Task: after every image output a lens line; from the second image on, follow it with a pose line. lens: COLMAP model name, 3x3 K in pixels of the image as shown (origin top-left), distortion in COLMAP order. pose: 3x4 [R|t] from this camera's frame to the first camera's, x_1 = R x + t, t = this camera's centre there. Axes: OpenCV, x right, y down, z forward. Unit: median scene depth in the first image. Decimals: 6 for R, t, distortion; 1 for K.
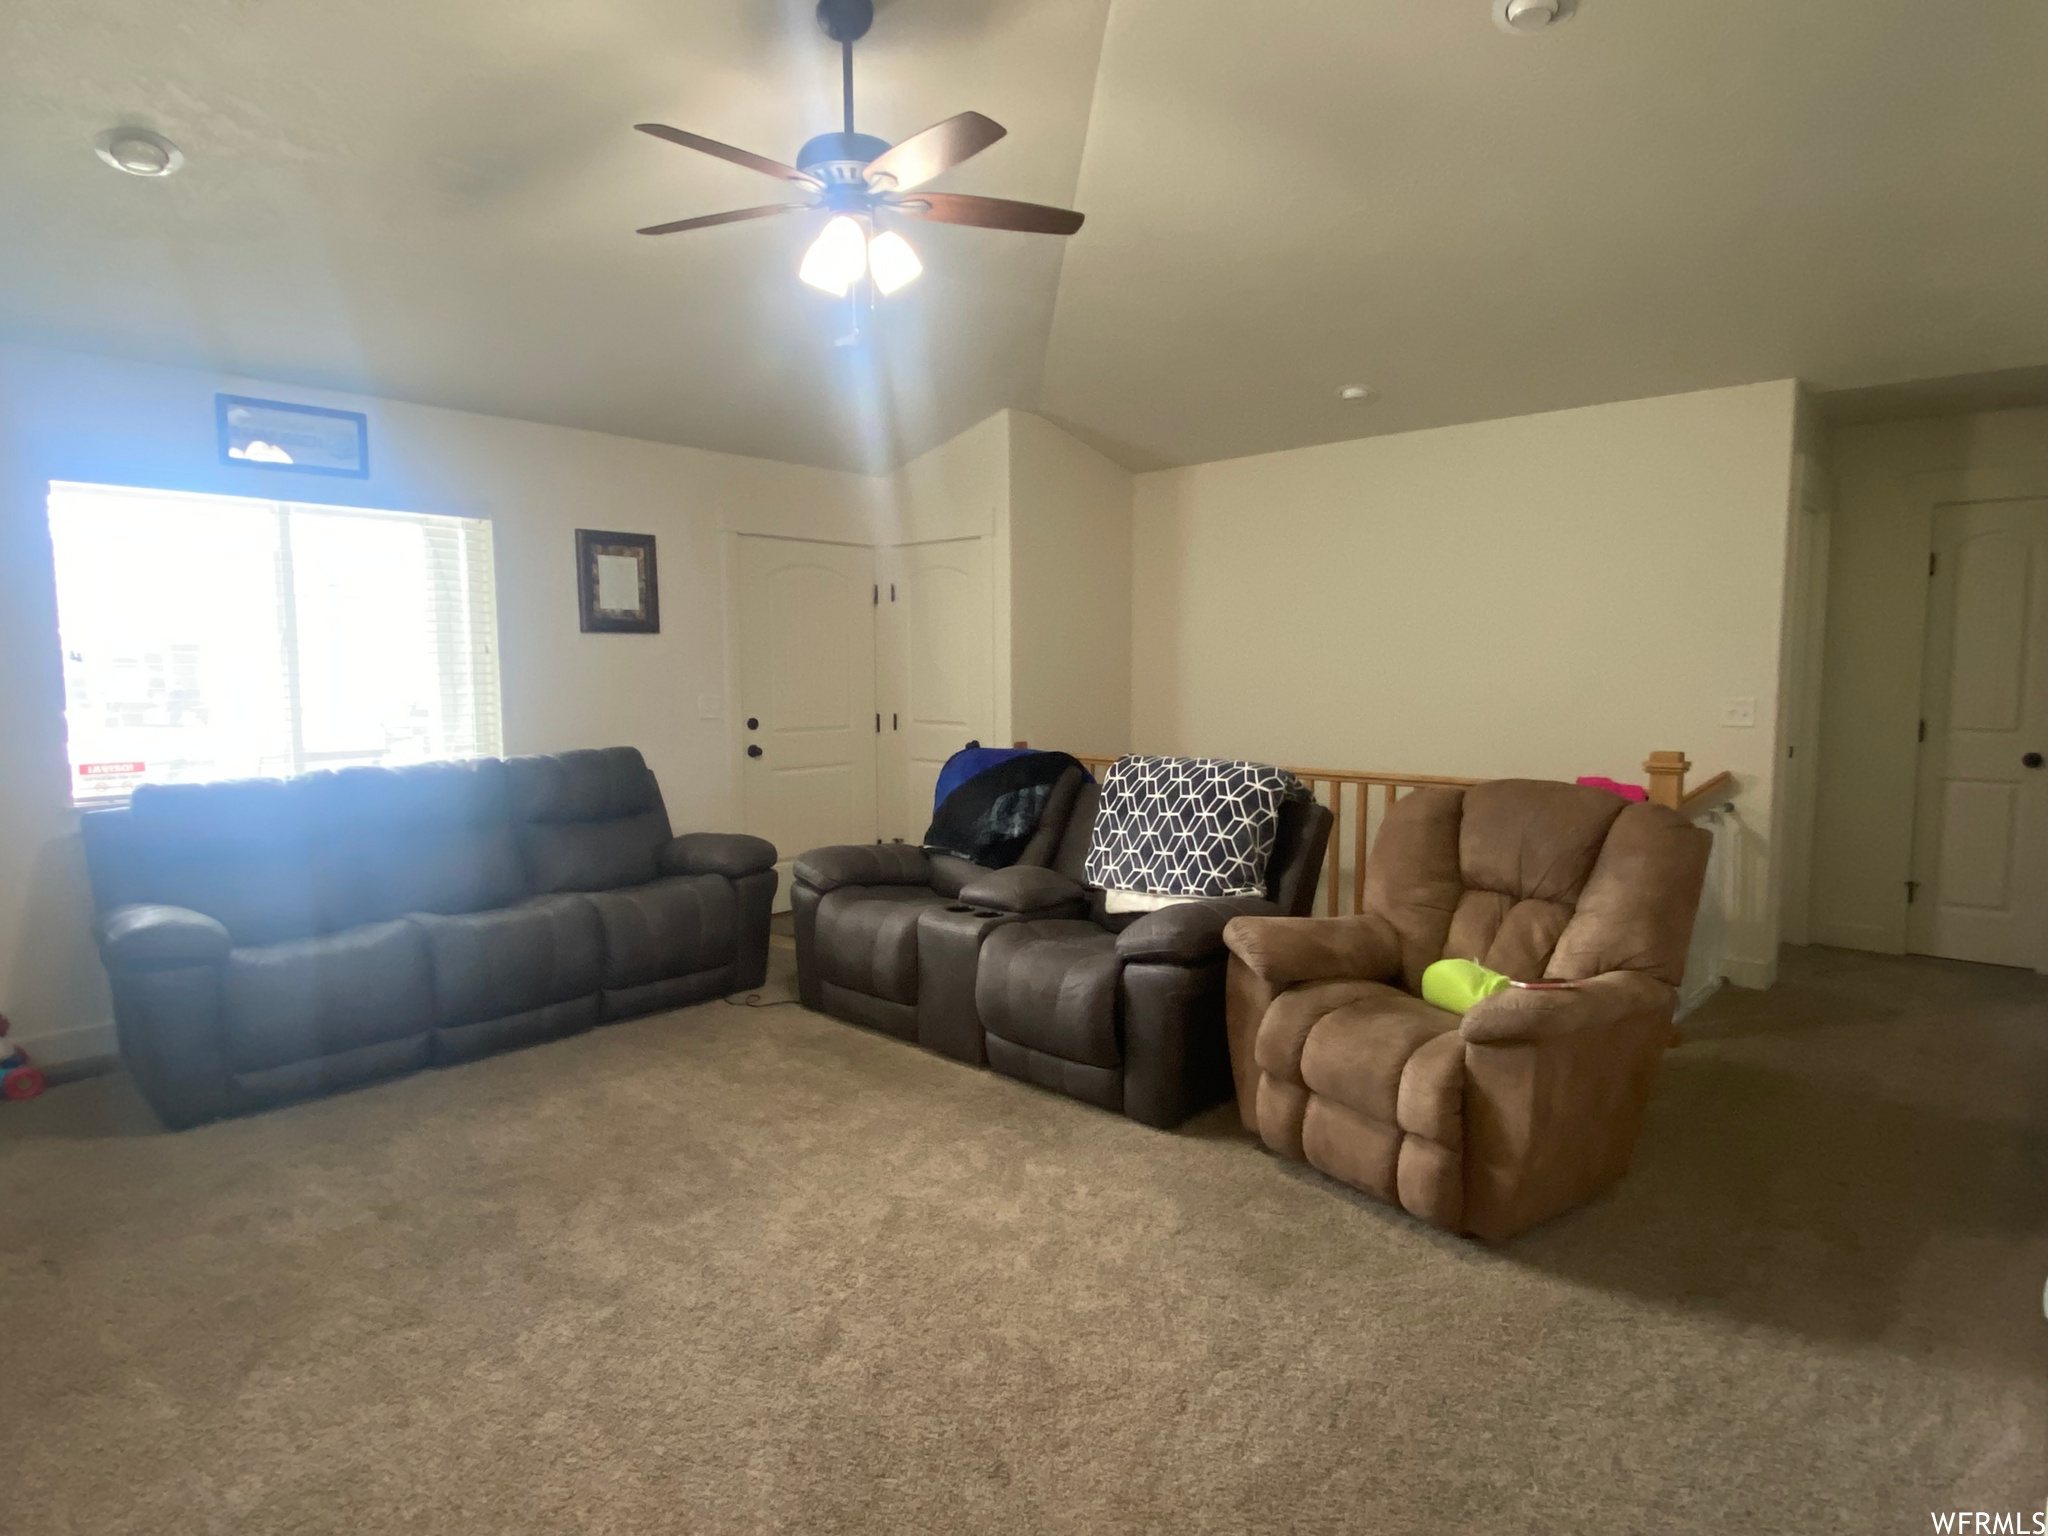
lens RADIAL K [[1134.4, 0, 1023.7], [0, 1134.4, 769.0], [0, 0, 1]] dist [0.000167, -0.001200]
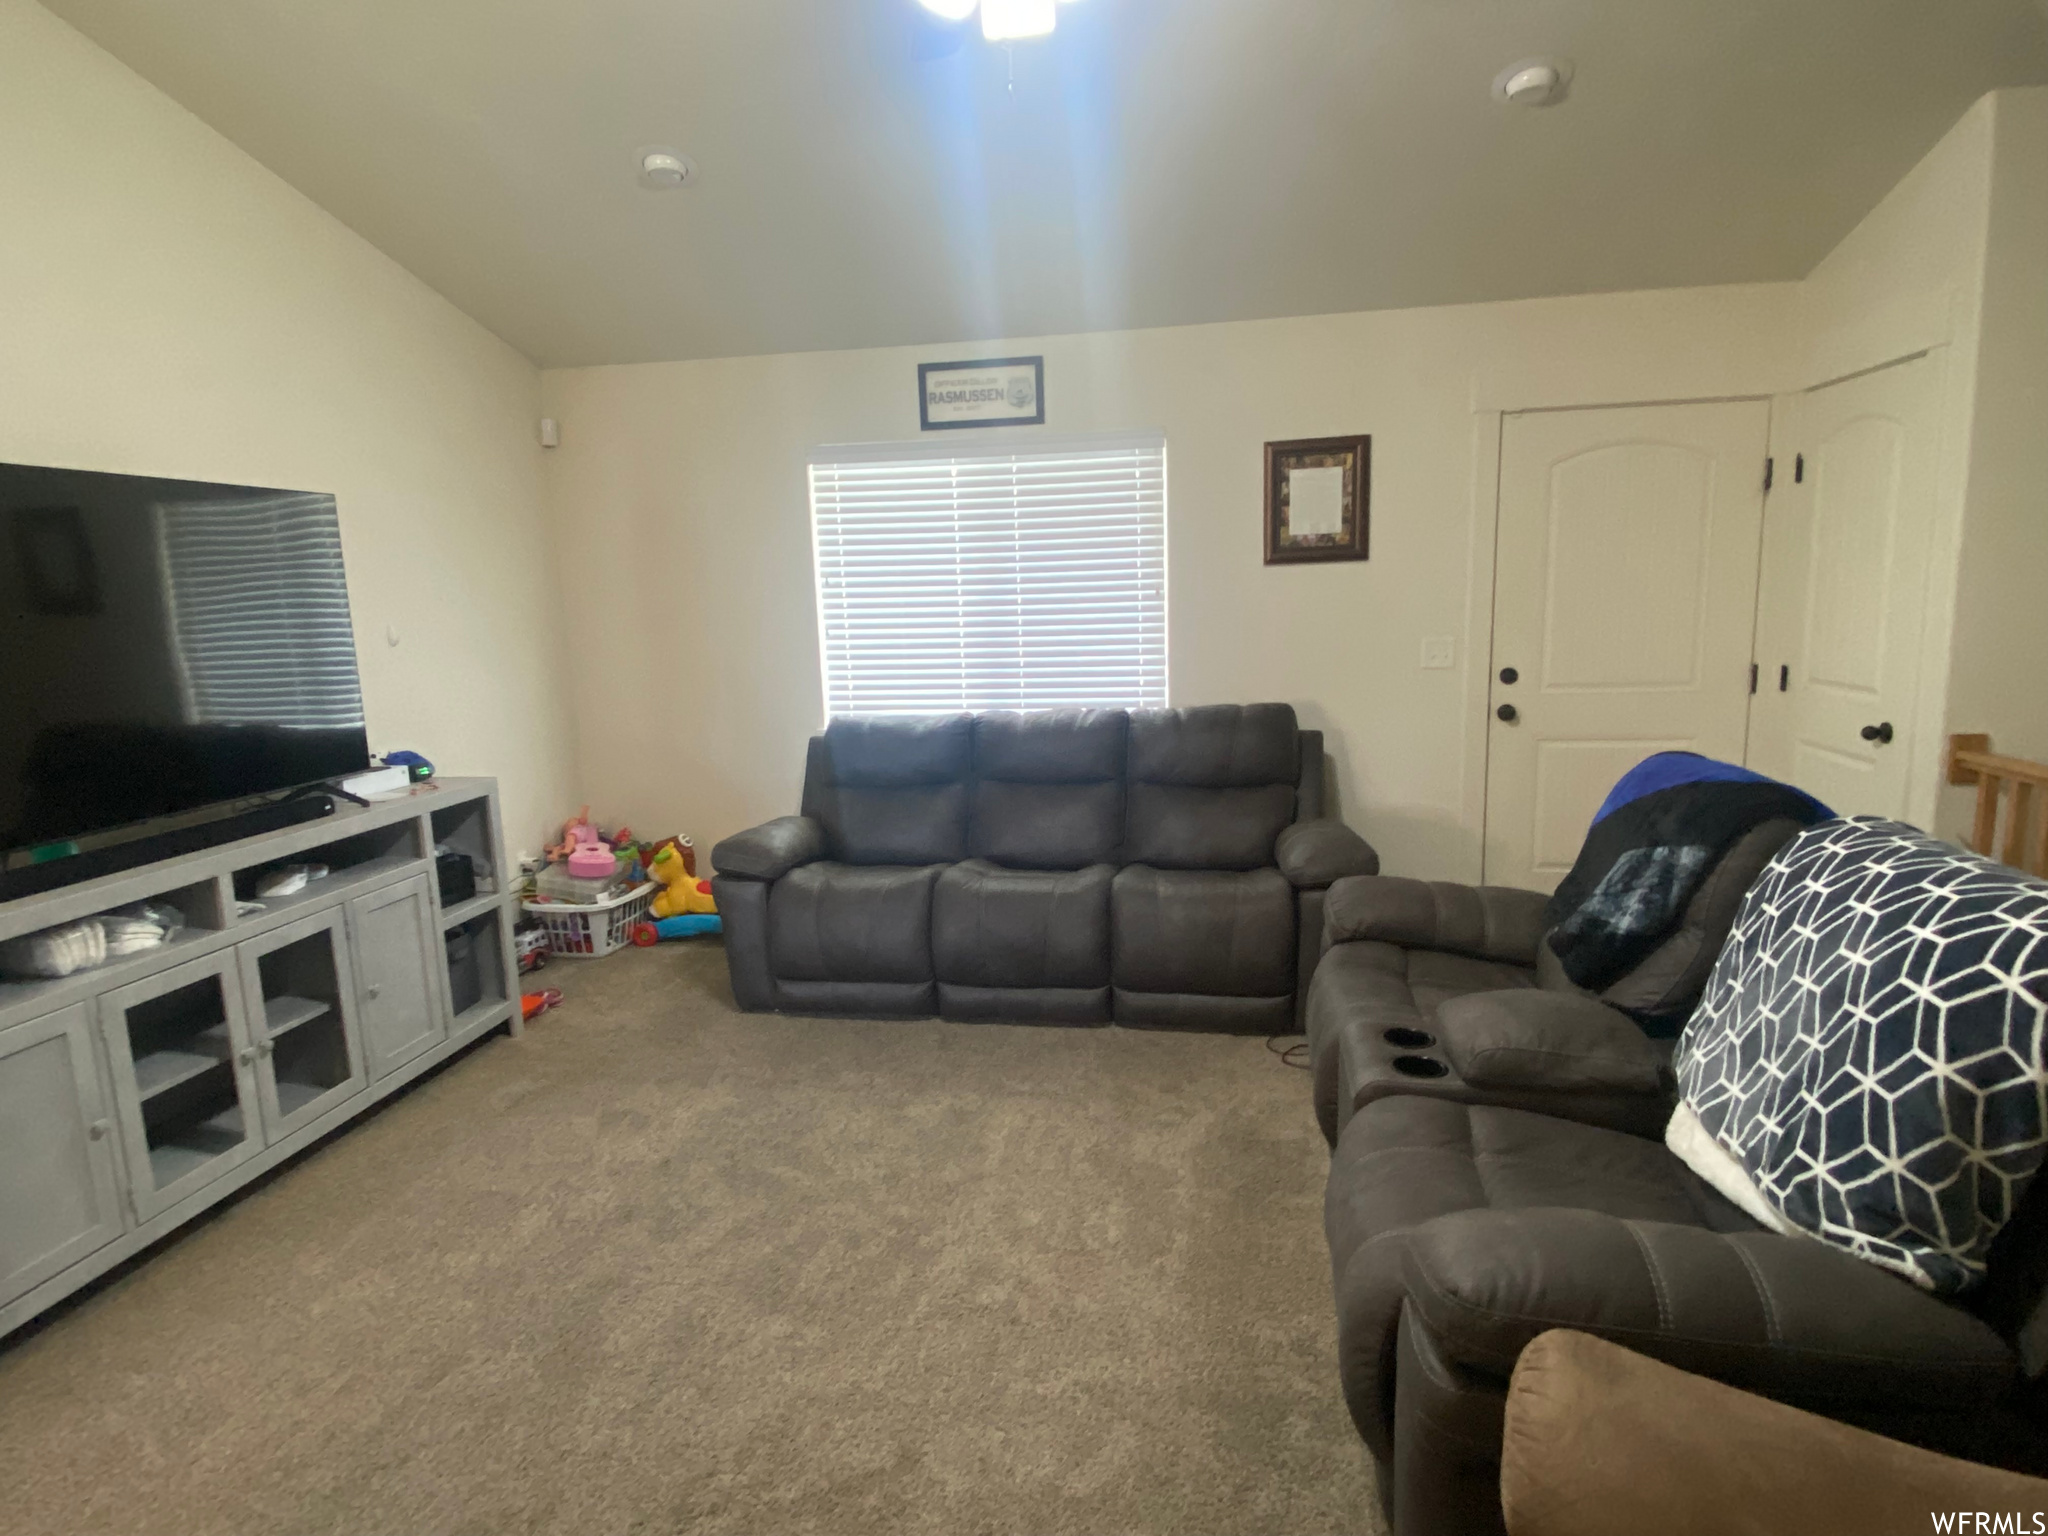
lens RADIAL K [[1104.7, 0, 1020.6], [0, 1104.7, 767.8], [0, 0, 1]] dist [0.019586, -0.014883]
pose [[0.534136, 0.122283, -0.836508, 0.275605], [-0.045379, 0.992204, 0.116067, -0.067575], [0.844180, -0.024035, 0.535521, 0.468281]]
